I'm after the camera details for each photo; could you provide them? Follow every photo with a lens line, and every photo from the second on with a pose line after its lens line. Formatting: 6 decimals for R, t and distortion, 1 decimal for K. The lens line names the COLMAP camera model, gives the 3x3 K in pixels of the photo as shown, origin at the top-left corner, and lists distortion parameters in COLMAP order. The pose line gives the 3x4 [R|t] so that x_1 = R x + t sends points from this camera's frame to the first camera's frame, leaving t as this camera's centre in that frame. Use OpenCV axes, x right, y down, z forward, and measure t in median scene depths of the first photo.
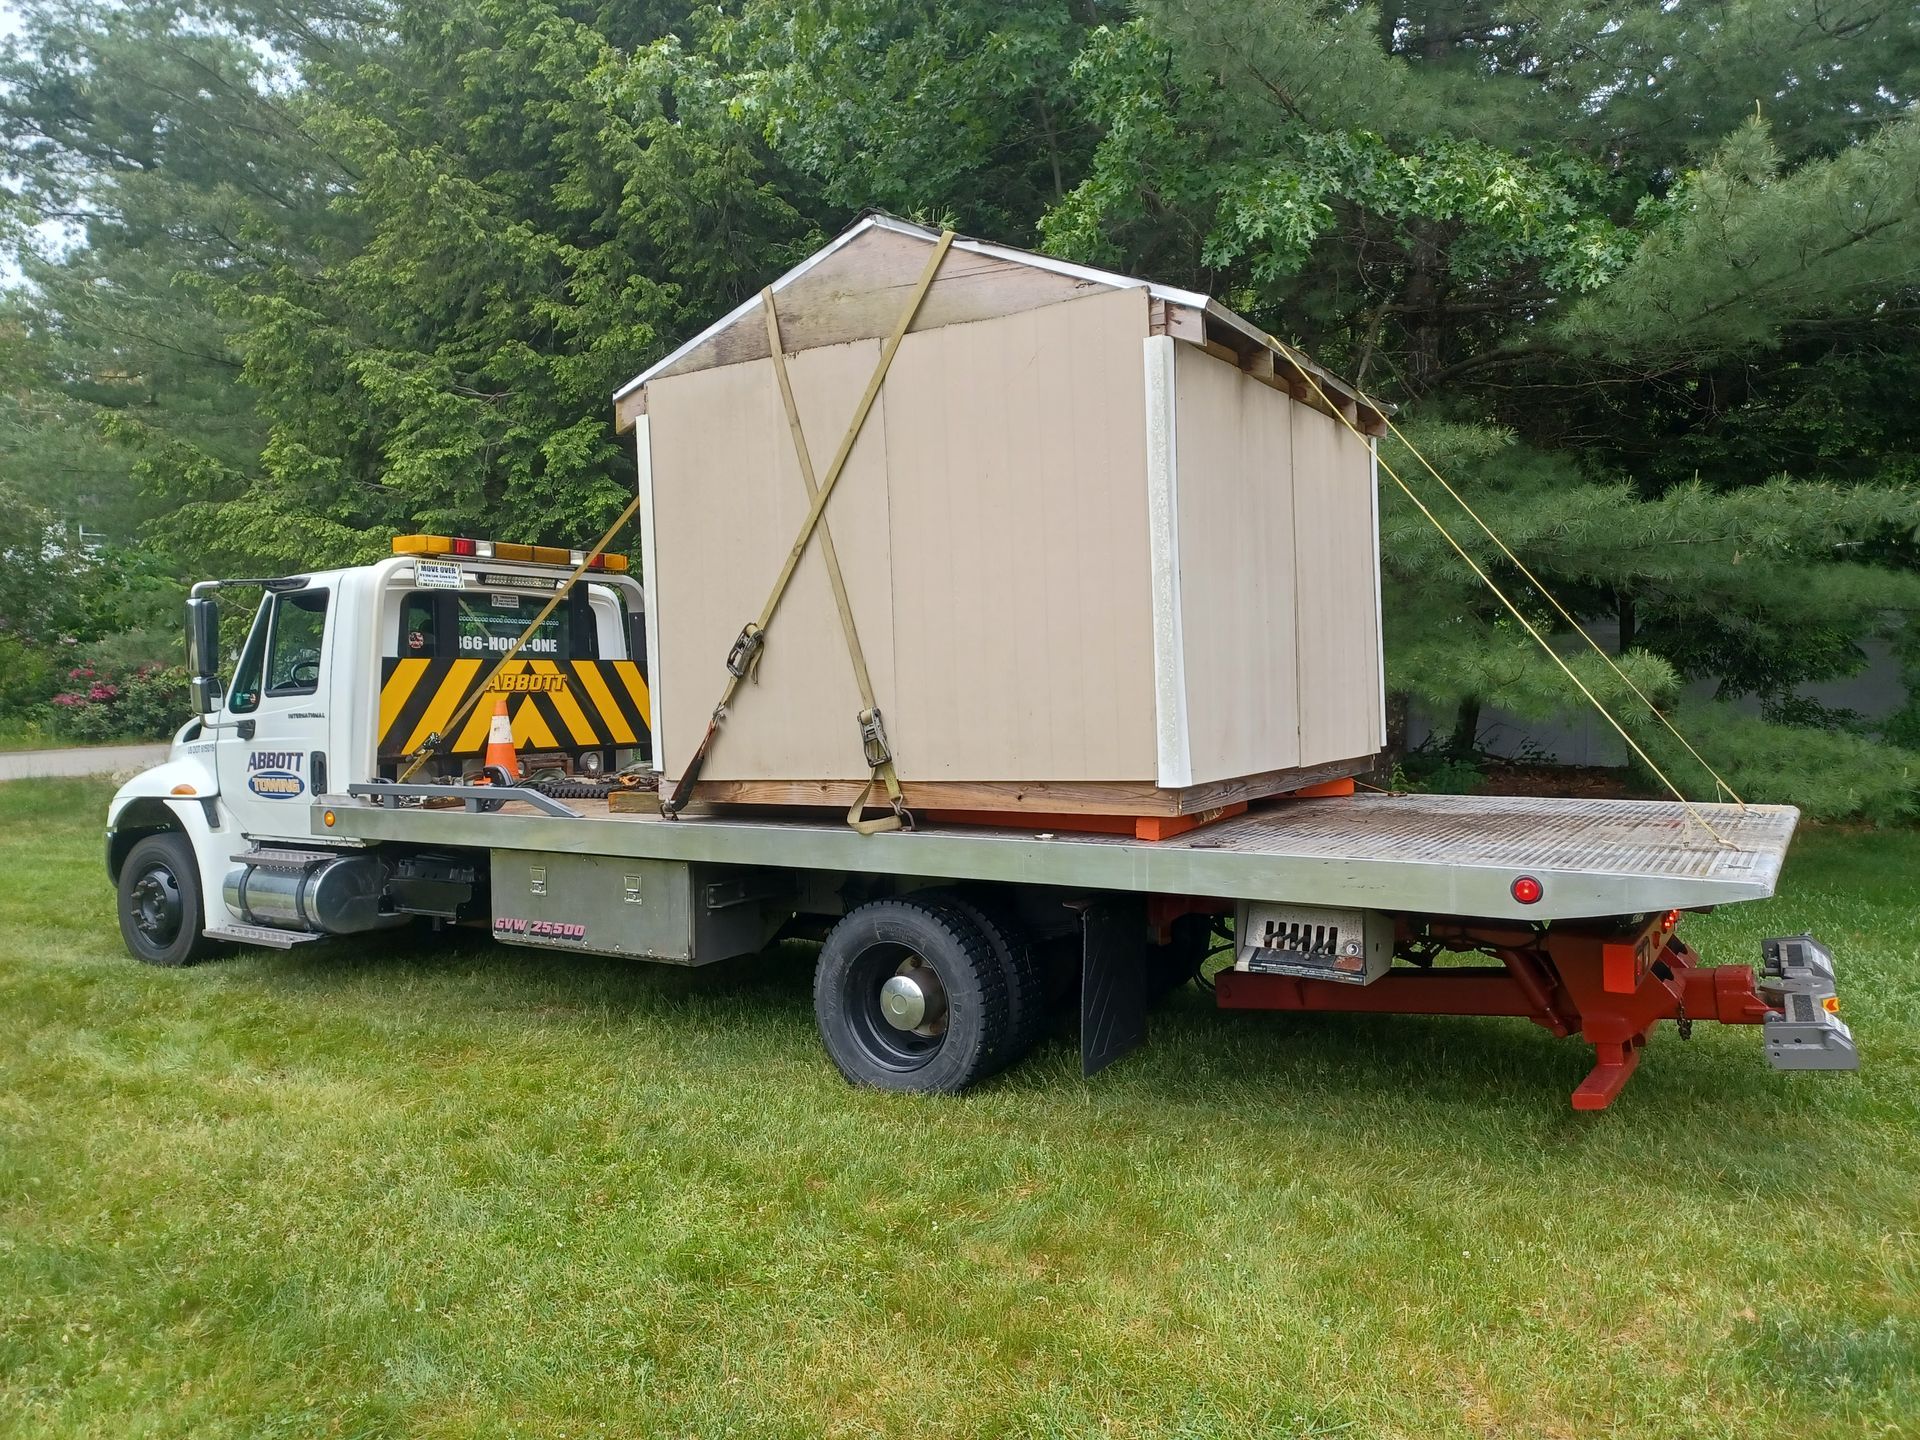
lens RADIAL K [[1391.0, 0, 958.7], [0, 1391.0, 717.9], [0, 0, 1]] dist [0.017767, 0.005437]
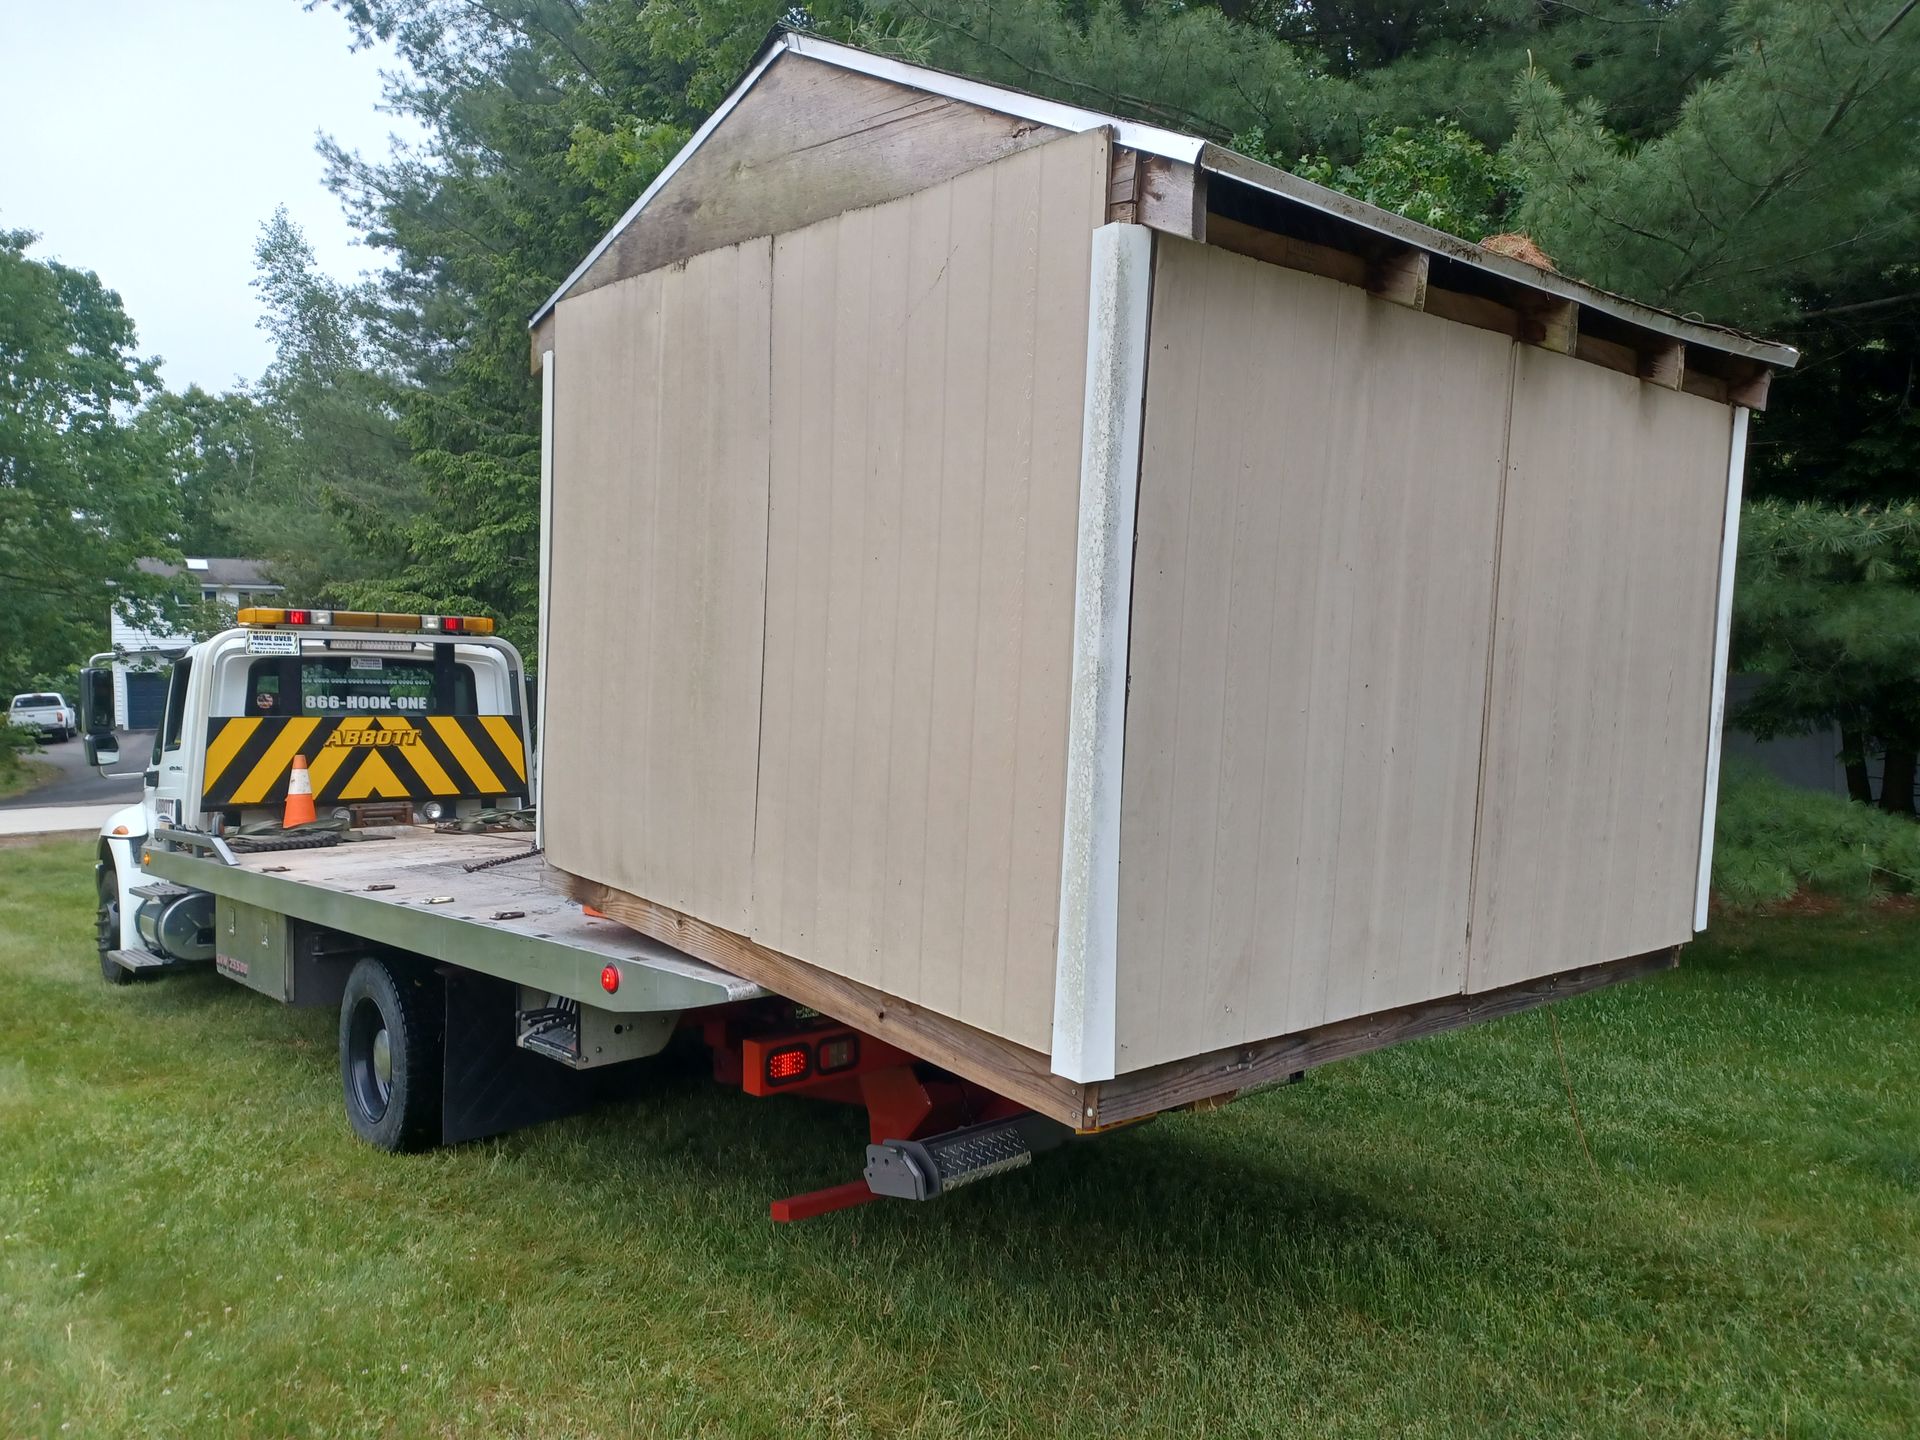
lens RADIAL K [[1391.0, 0, 961.1], [0, 1391.0, 720.6], [0, 0, 1]] dist [0.017767, 0.005437]
pose [[0.942669, 0.102549, -0.317583, 0.261487], [-0.084131, 0.993907, 0.071214, -0.118383], [0.322951, -0.040412, 0.945552, 0.467325]]
